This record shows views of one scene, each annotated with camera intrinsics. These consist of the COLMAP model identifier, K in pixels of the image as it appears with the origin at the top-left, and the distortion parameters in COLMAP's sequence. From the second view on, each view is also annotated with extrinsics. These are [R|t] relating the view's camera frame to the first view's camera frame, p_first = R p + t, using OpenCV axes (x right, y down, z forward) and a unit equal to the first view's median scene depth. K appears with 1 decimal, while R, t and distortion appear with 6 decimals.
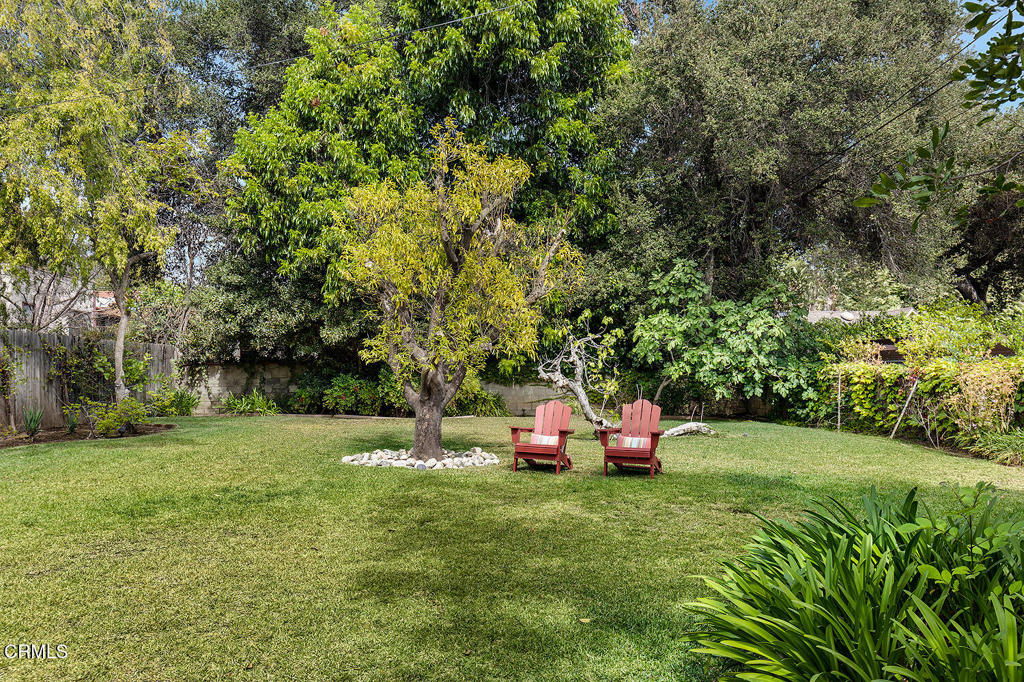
lens RADIAL K [[784.1, 0, 510.5], [0, 784.1, 339.3], [0, 0, 1]] dist [0.011292, -0.001198]
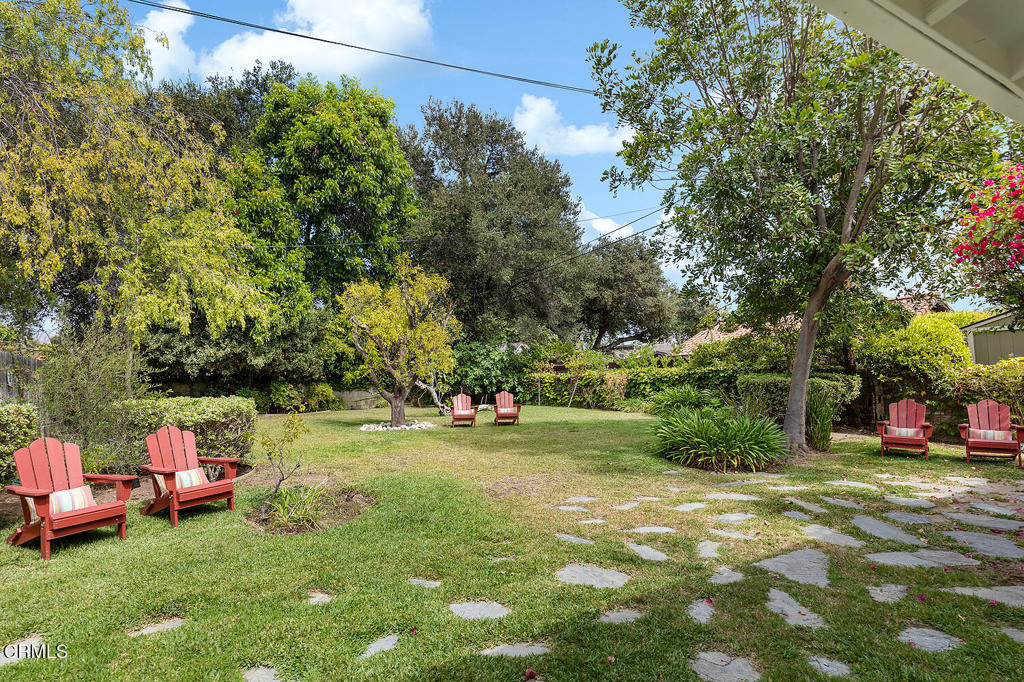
lens RADIAL K [[515.5, 0, 507.2], [0, 515.5, 345.2], [0, 0, 1]] dist [-0.002359, -0.000093]
pose [[0.883068, 0.003811, 0.469229, -0.258156], [0.009787, 0.999600, -0.026537, -0.006984], [-0.469143, 0.028026, 0.882677, -0.144405]]
